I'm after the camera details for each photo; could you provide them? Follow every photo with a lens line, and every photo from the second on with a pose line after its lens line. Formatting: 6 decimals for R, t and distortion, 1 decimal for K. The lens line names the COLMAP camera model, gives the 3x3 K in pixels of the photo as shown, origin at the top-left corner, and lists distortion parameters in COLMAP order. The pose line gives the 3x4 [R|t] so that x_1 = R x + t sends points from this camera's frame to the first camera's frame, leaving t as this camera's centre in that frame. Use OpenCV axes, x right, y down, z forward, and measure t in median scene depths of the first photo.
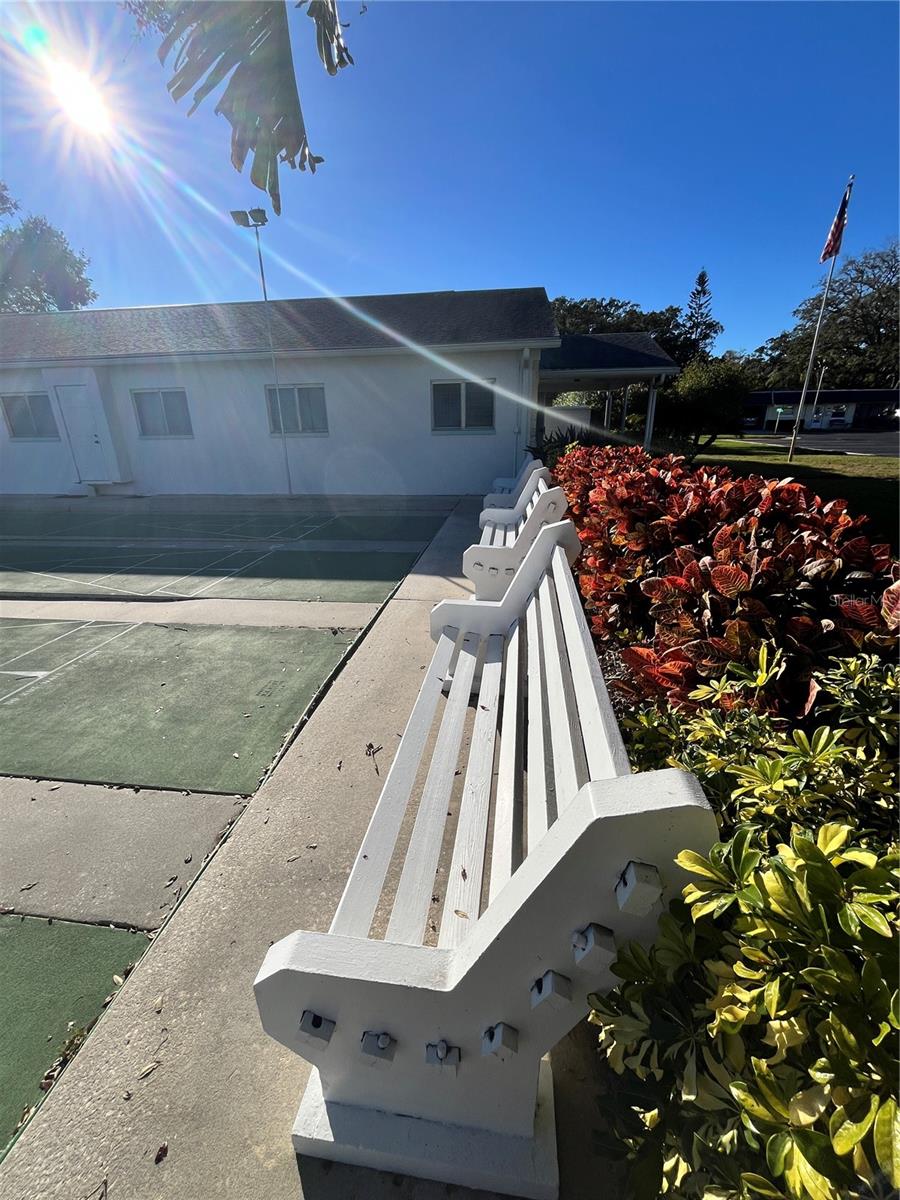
lens RADIAL K [[481.5, 0, 455.4], [0, 481.5, 600.0], [0, 0, 1]] dist [-0.002695, 0.000393]
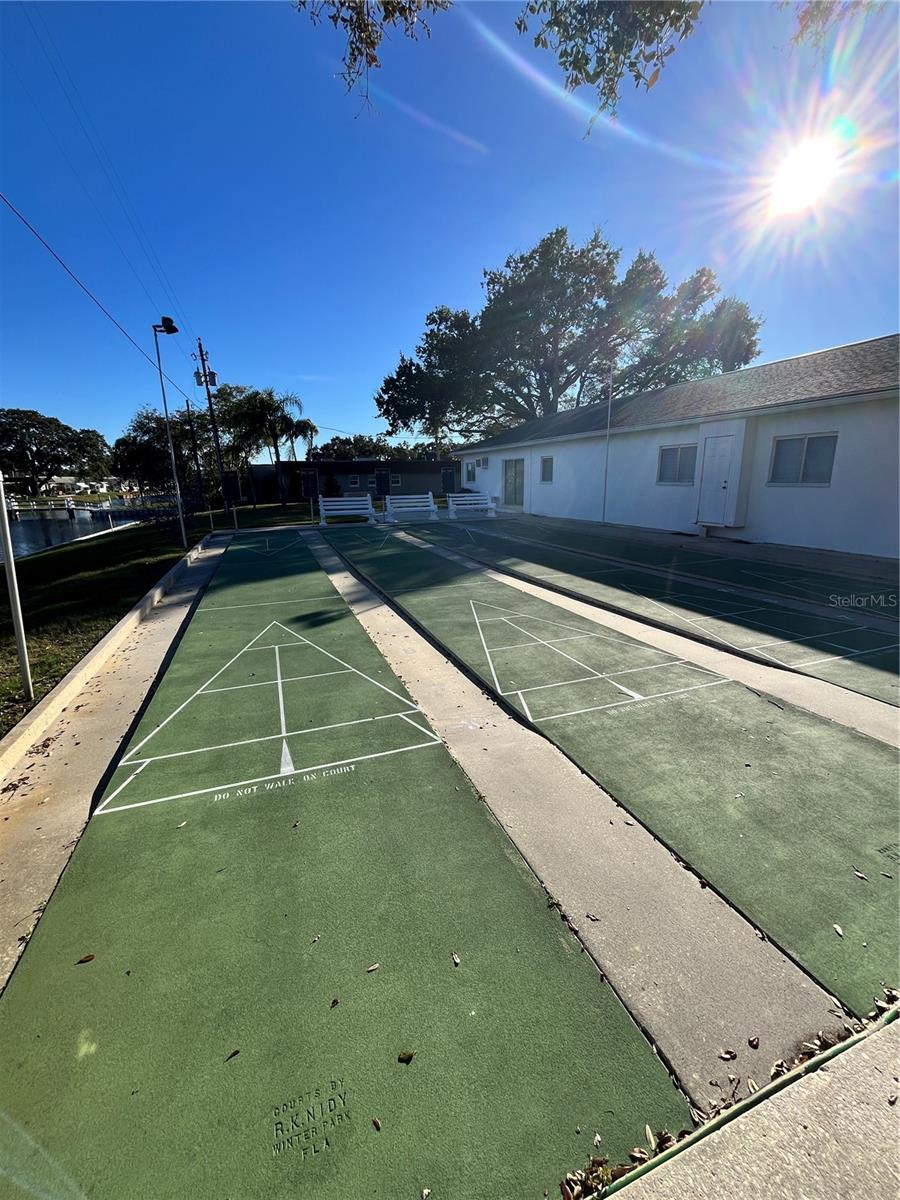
lens RADIAL K [[500.8, 0, 448.9], [0, 500.8, 588.2], [0, 0, 1]] dist [-0.002395, -0.000110]
pose [[0.459932, 0.202172, -0.864632, -0.114995], [-0.303802, 0.950799, 0.060716, -0.013004], [0.834366, 0.234752, 0.498723, 0.029012]]
